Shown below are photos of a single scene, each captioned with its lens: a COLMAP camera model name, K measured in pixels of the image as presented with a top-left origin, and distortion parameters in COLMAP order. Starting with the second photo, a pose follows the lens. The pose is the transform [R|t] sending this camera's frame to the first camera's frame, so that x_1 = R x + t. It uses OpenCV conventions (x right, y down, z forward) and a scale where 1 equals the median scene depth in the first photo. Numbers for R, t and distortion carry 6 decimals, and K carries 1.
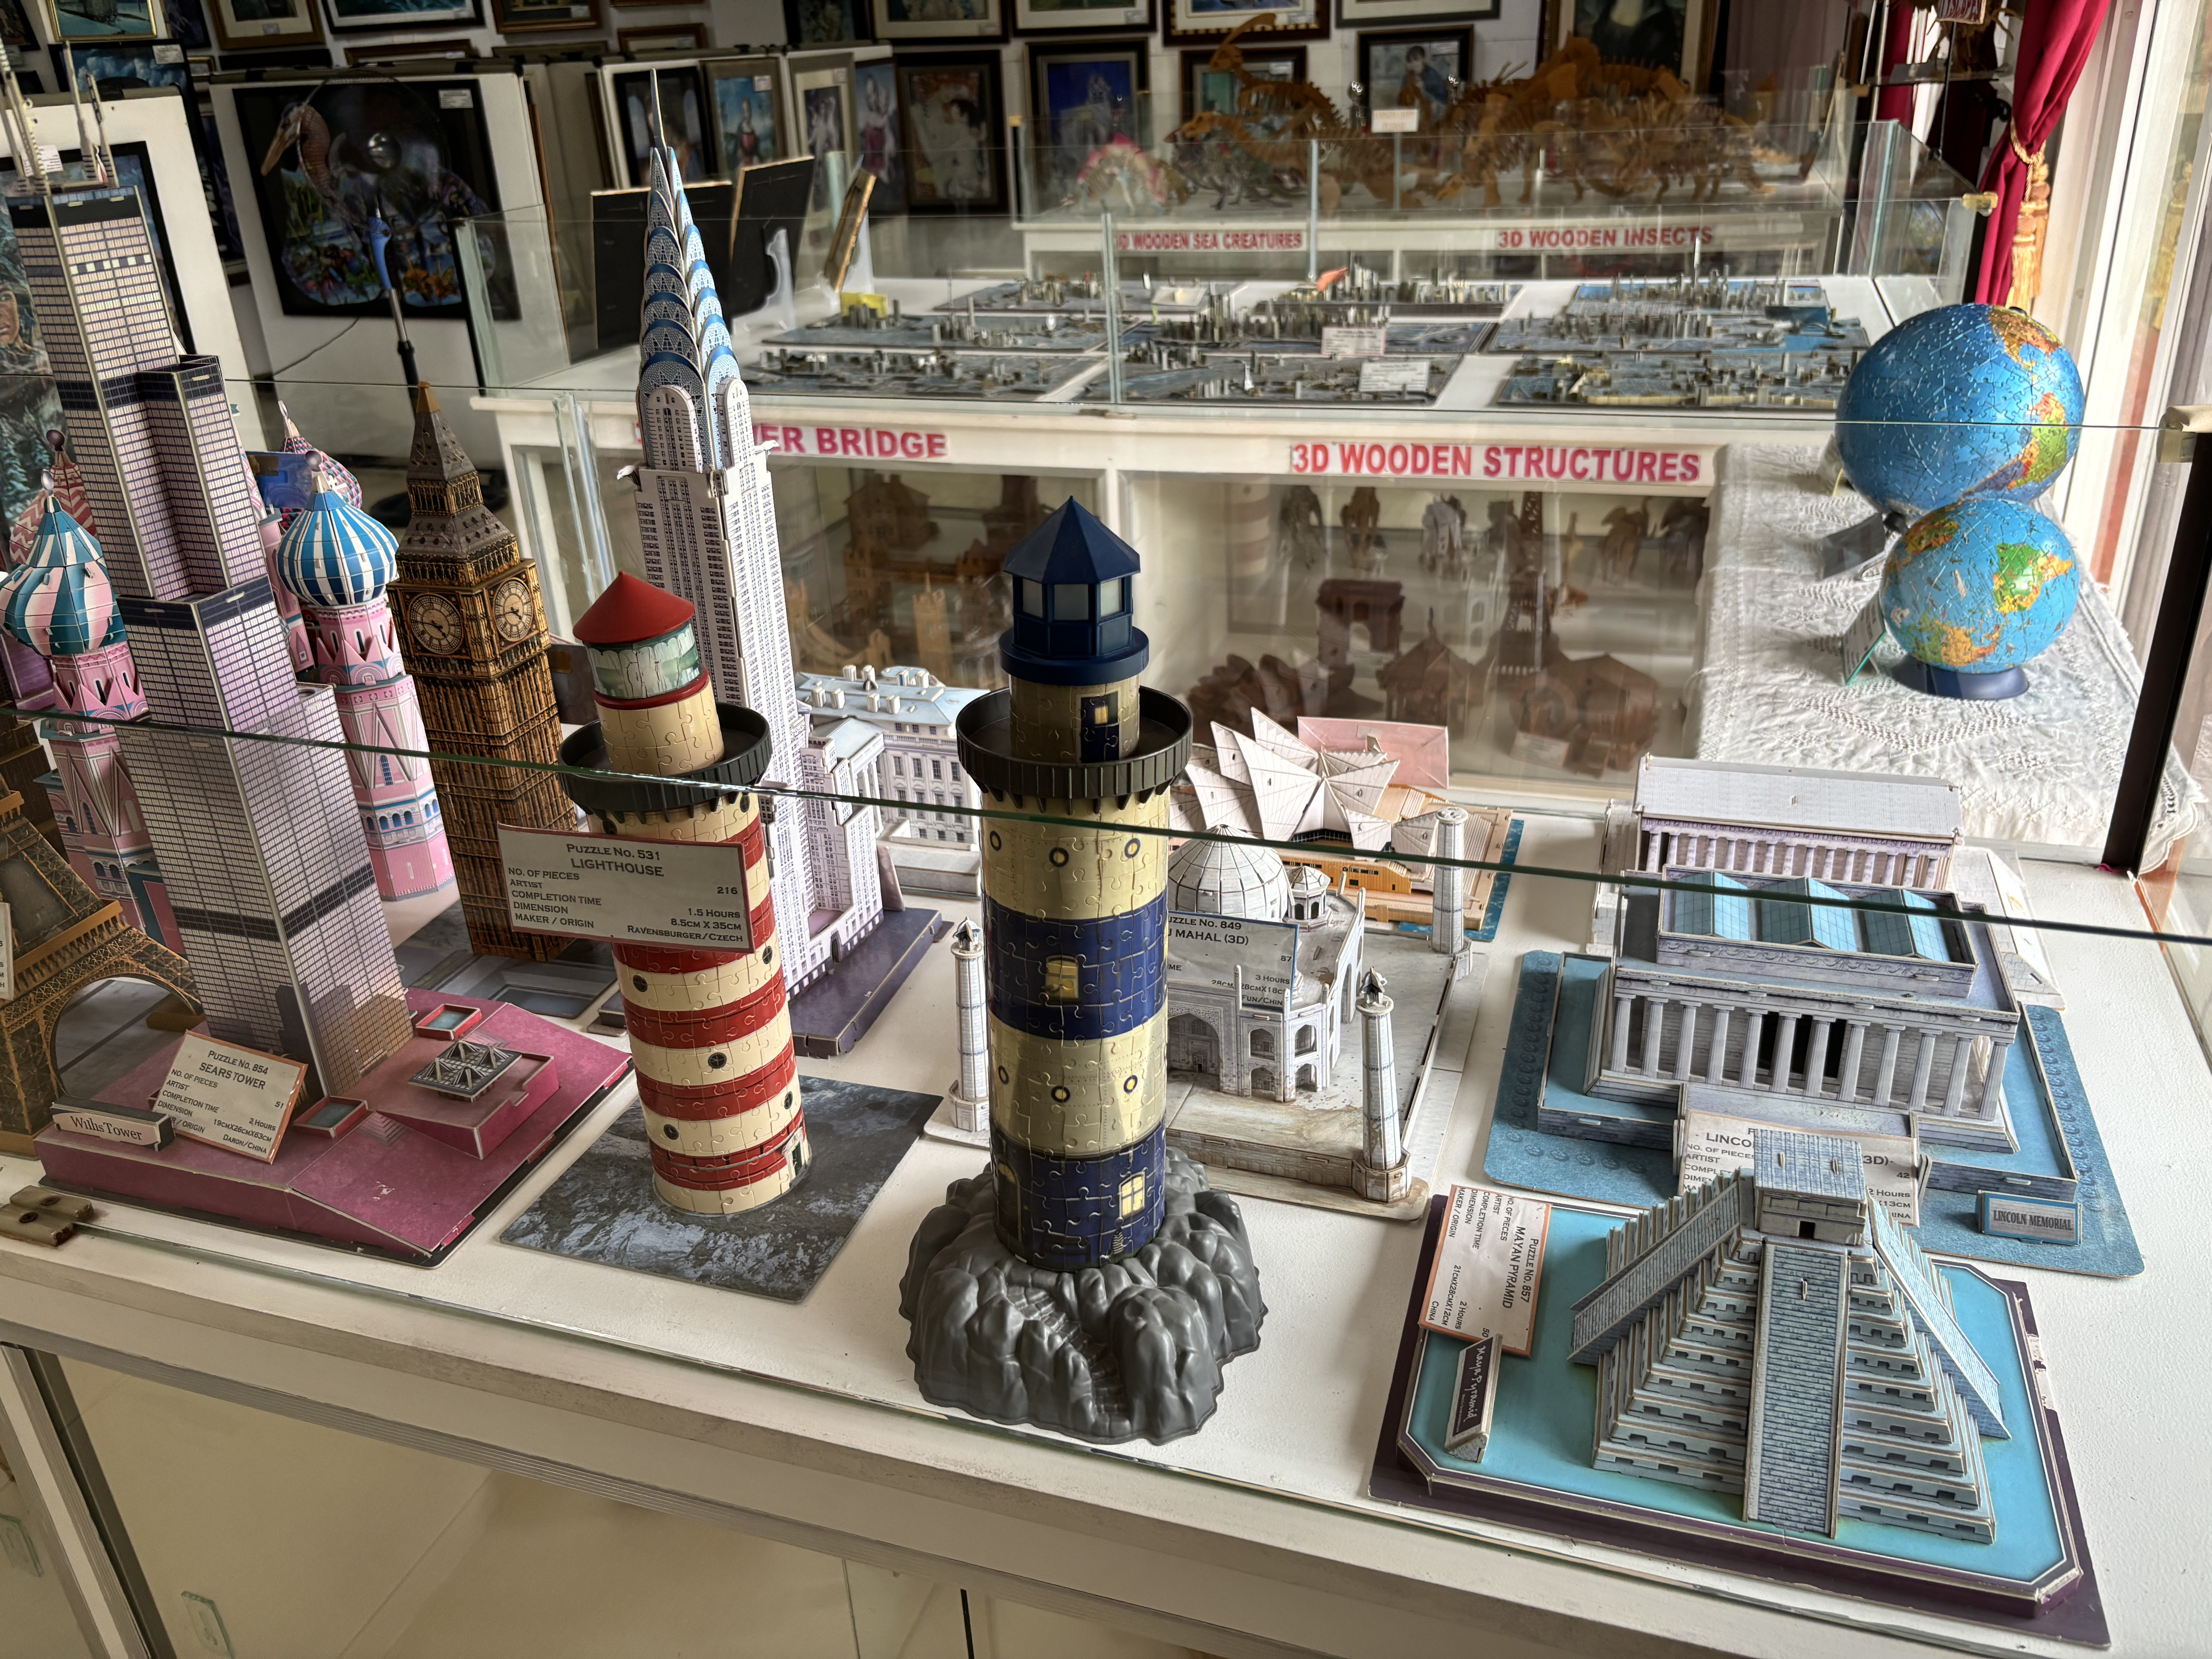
lens RADIAL K [[1718.5, 0, 1107.2], [0, 1718.5, 837.5], [0, 0, 1]] dist [-0.001113, 0.008933]
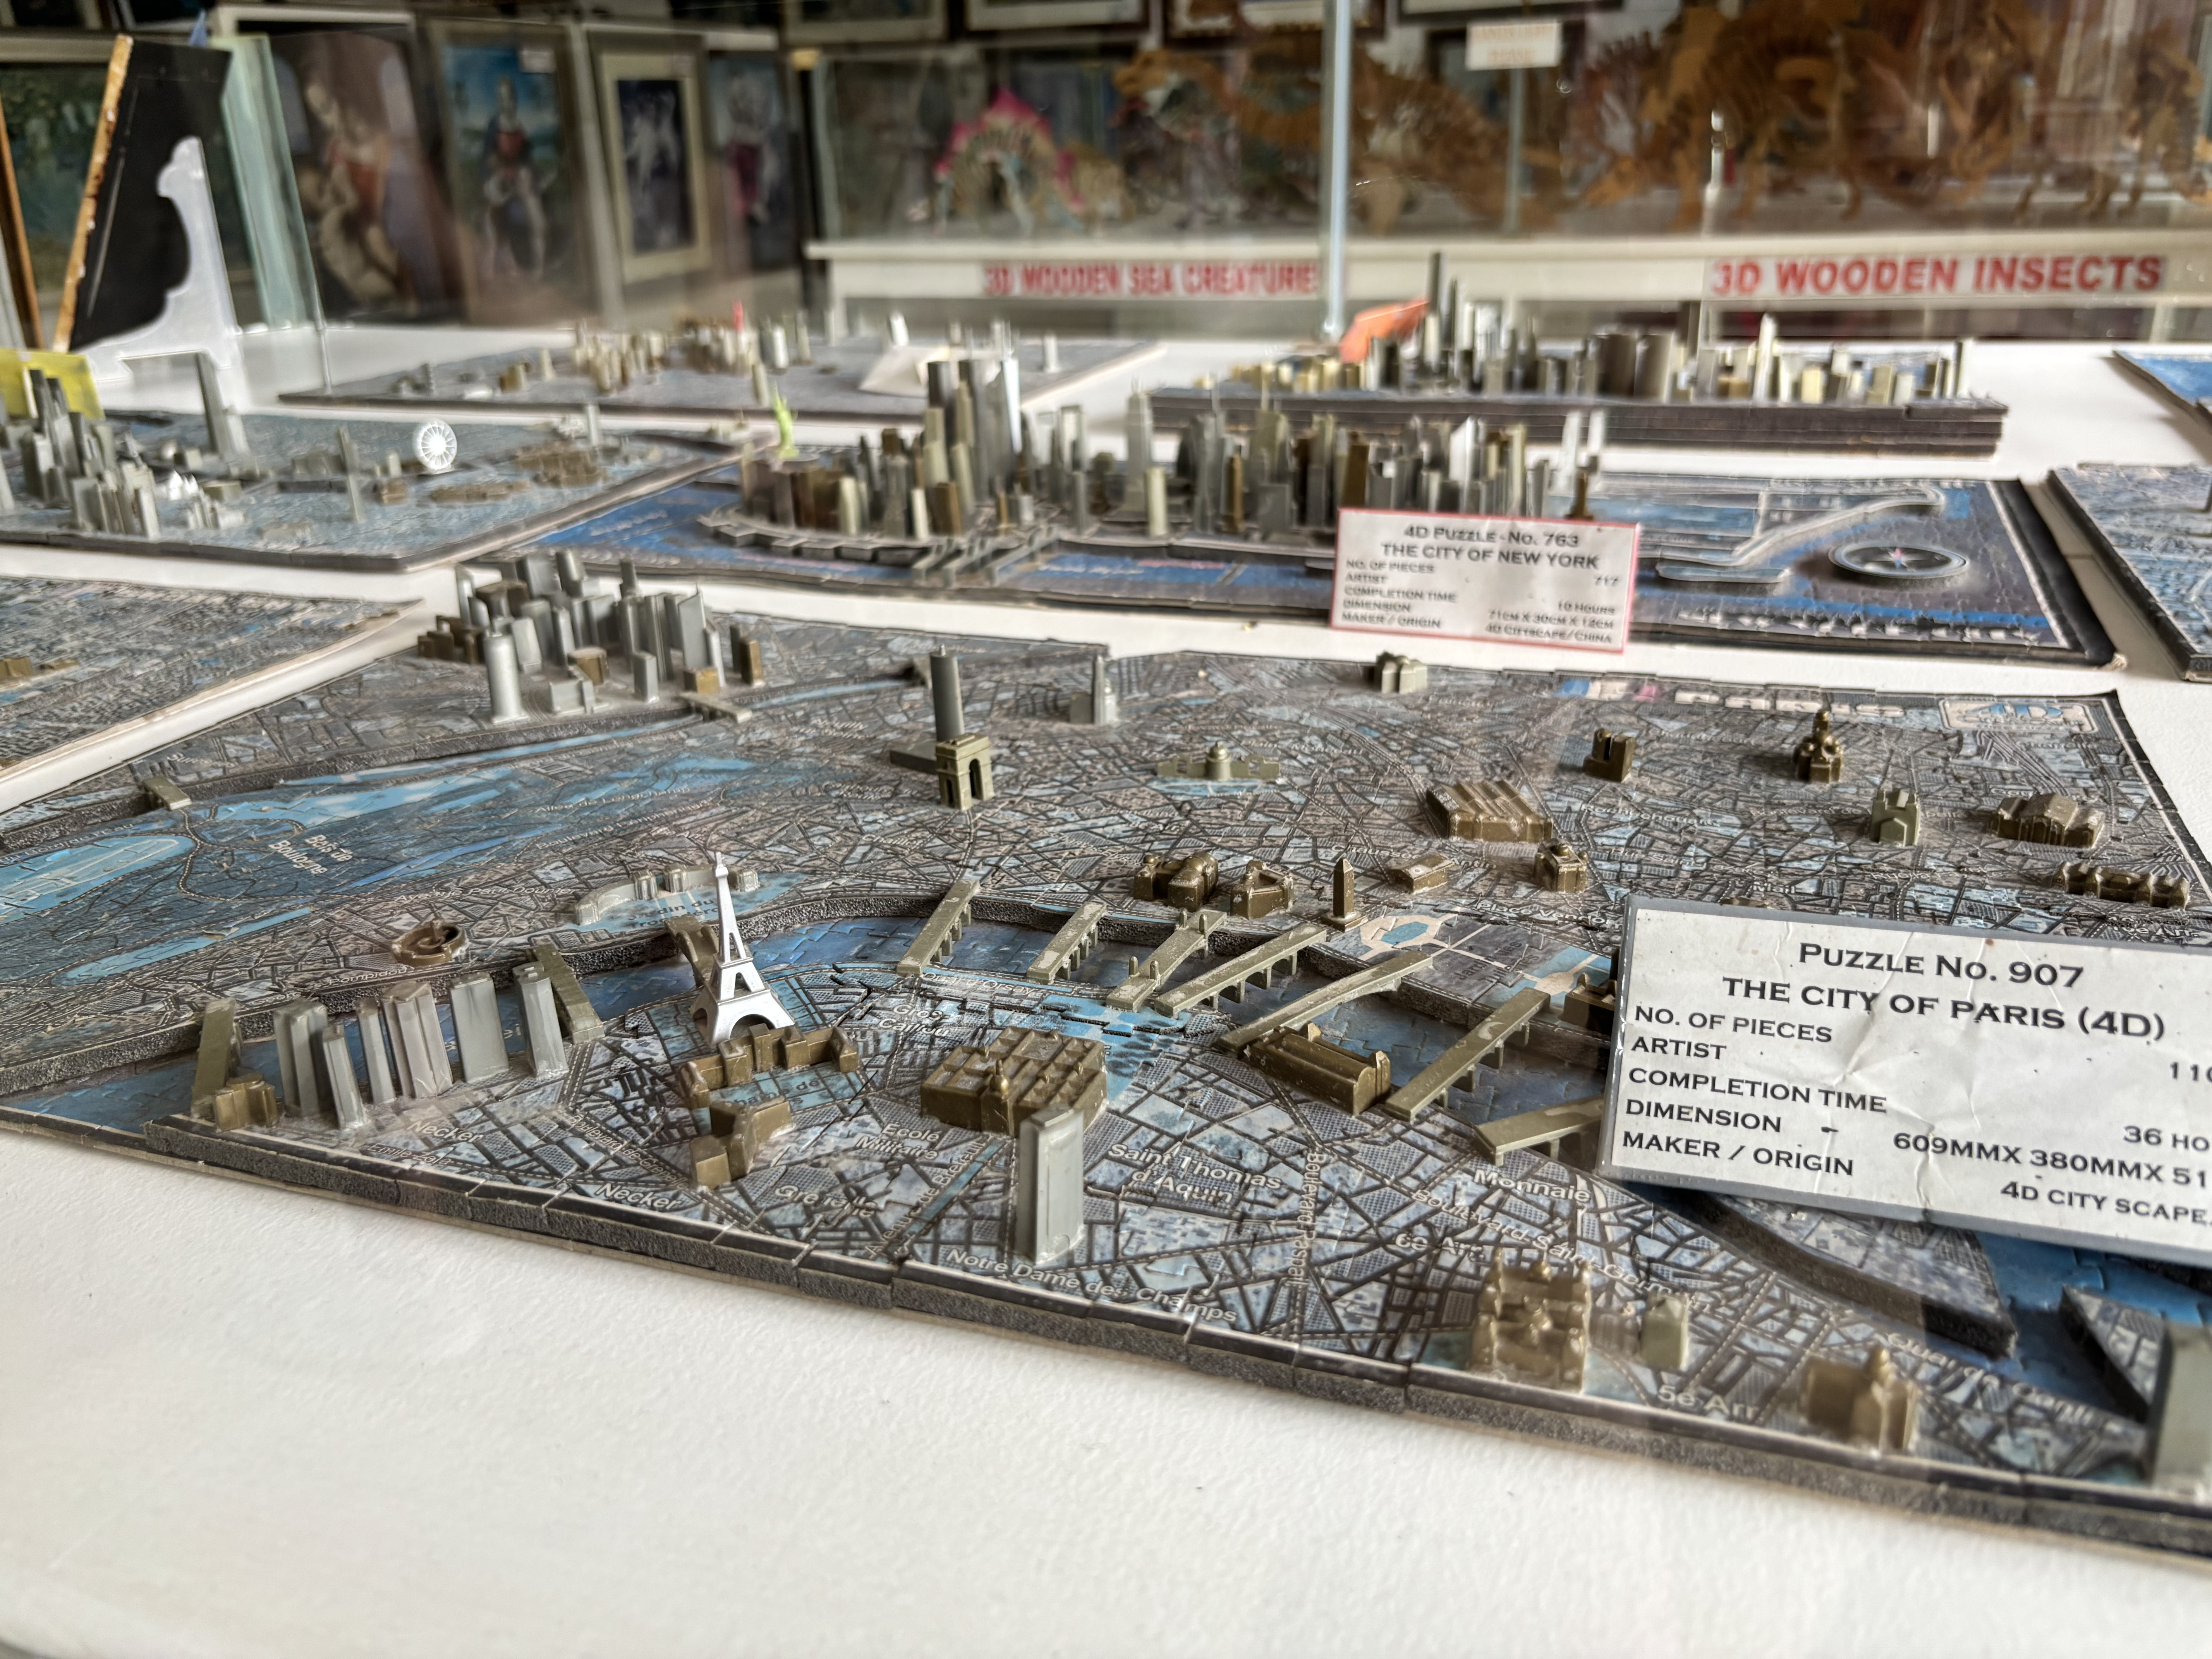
lens RADIAL K [[1718.5, 0, 1107.2], [0, 1718.5, 837.5], [0, 0, 1]] dist [-0.001113, 0.008933]
pose [[0.999422, 0.021107, -0.026658, 0.098128], [-0.022354, 0.998627, -0.047382, -0.232835], [0.025621, 0.047950, 0.998521, 0.746851]]
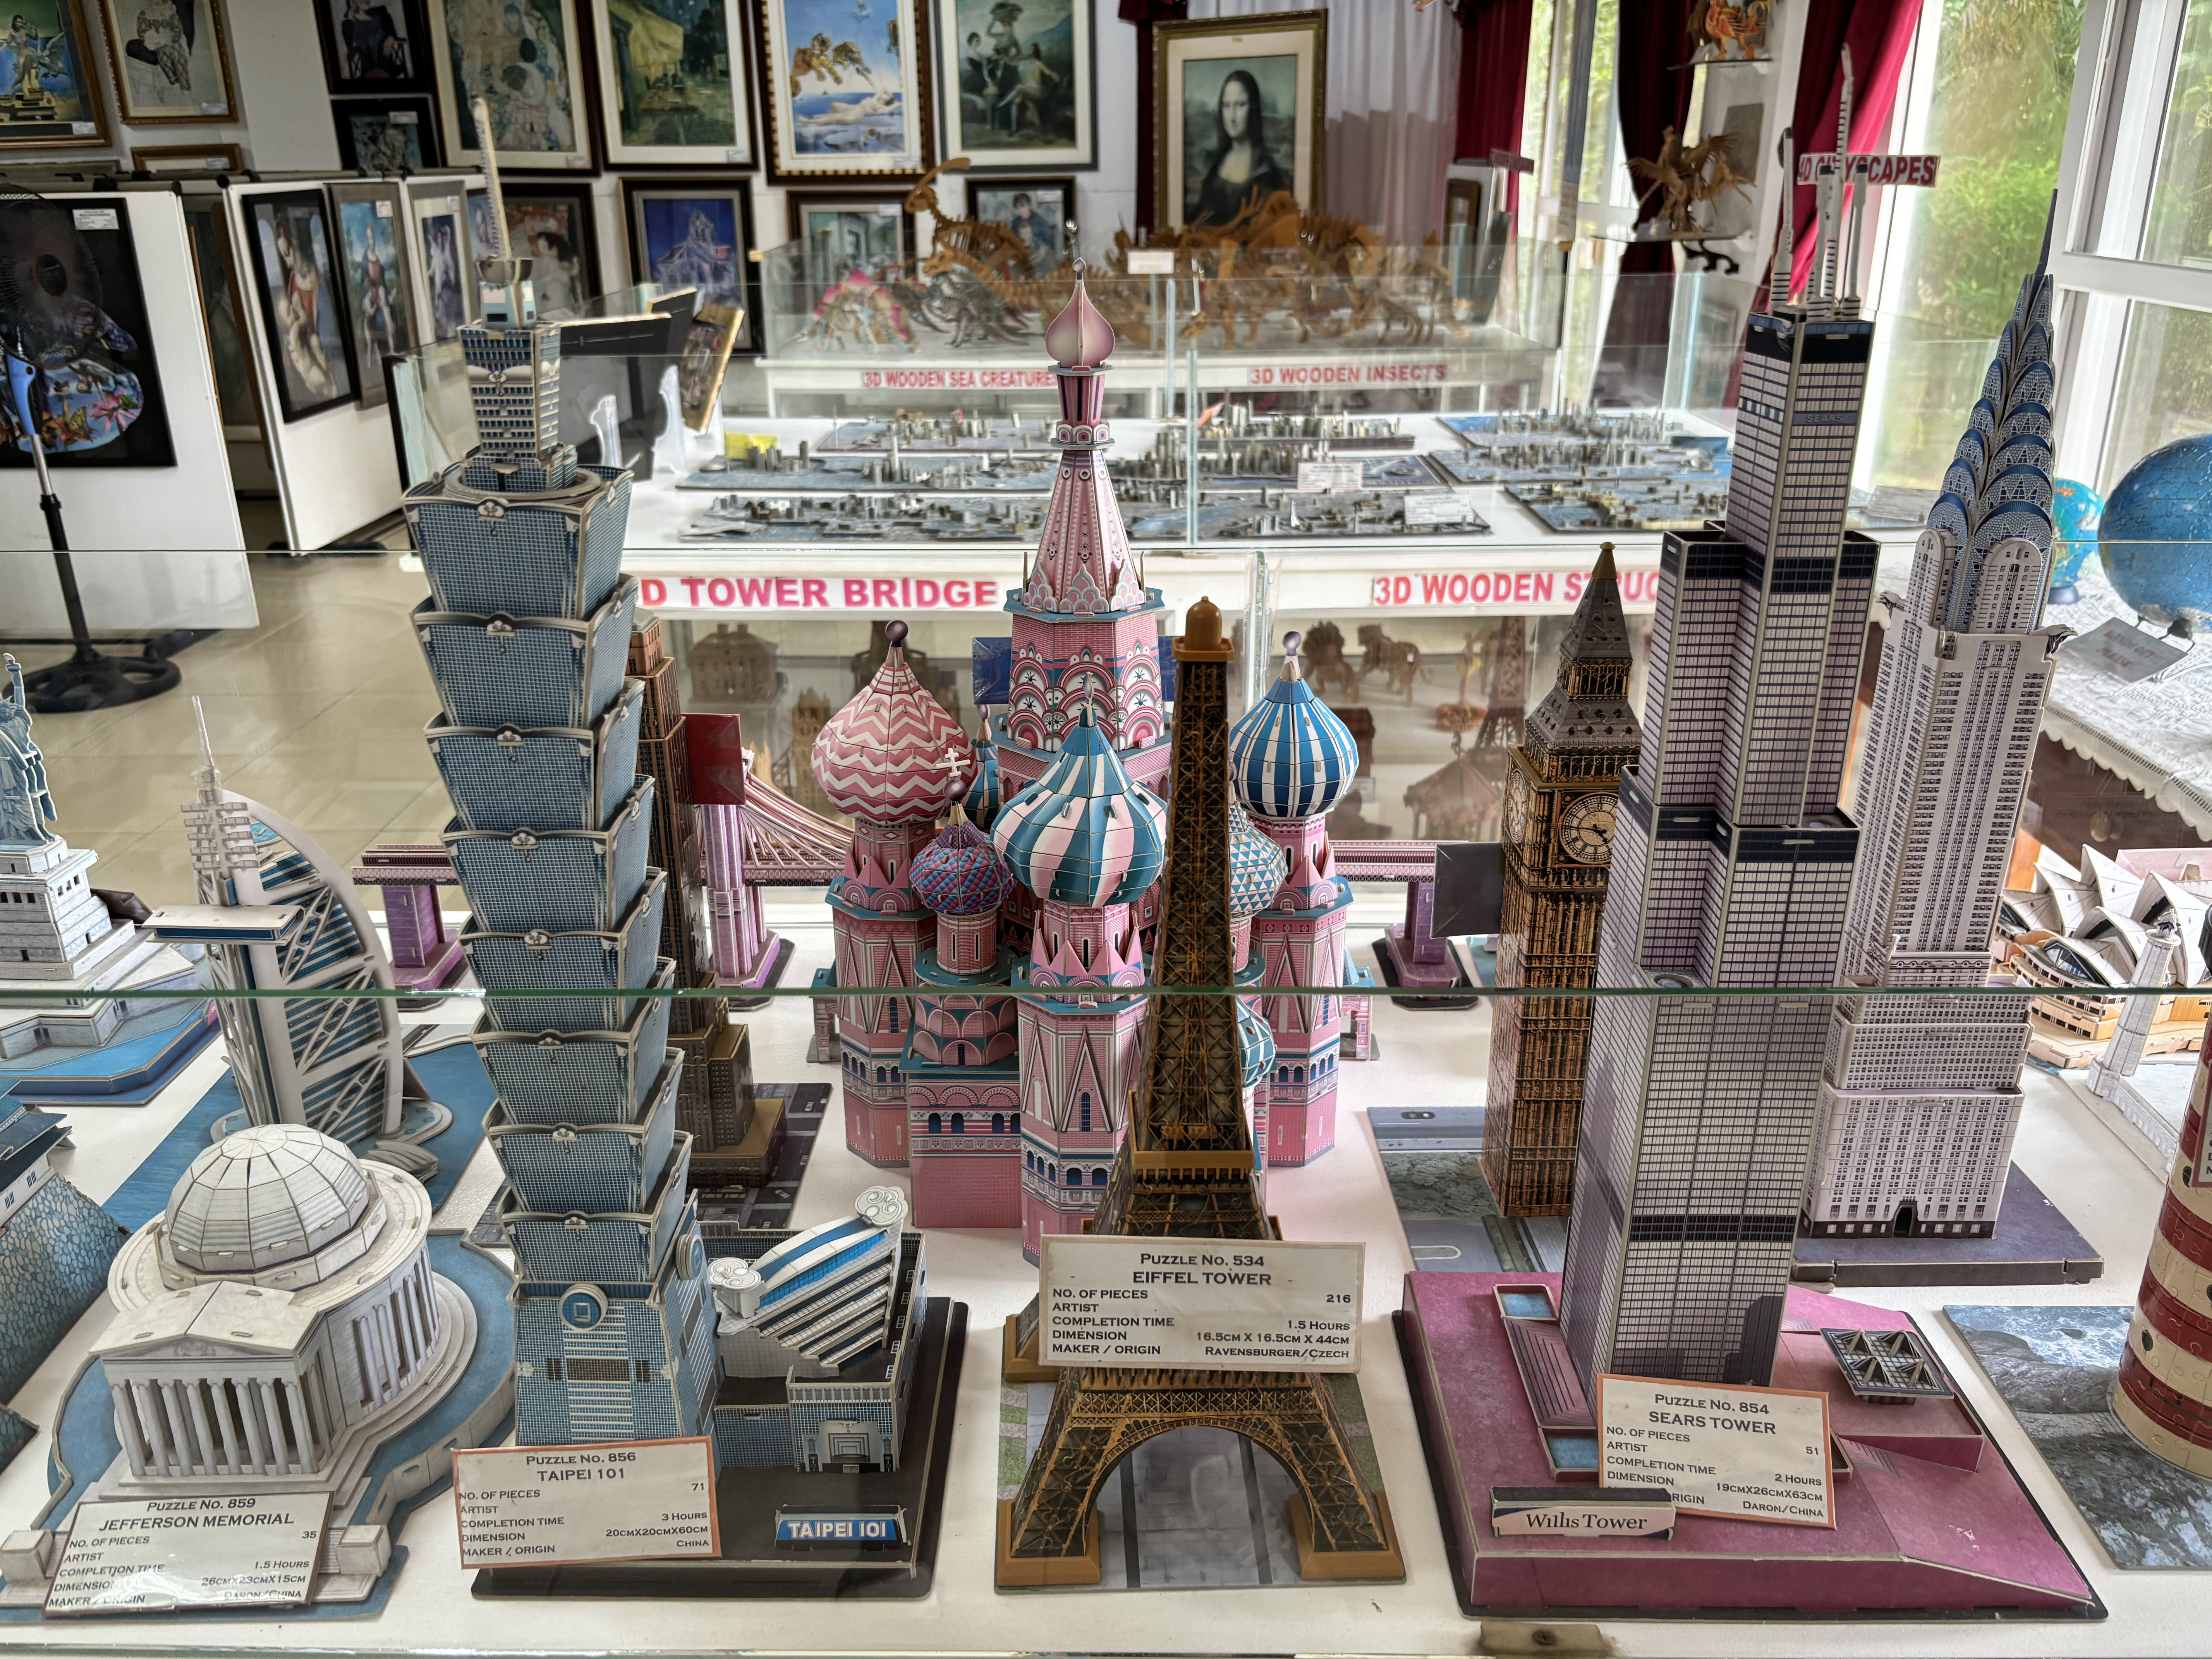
lens RADIAL K [[1704.3, 0, 1103.1], [0, 1704.3, 832.9], [0, 0, 1]] dist [0.046411, -0.062211]
pose [[0.951965, -0.081196, 0.295245, -0.284036], [0.102852, 0.992972, -0.058548, -0.032143], [-0.288416, 0.086102, 0.953626, 0.089541]]
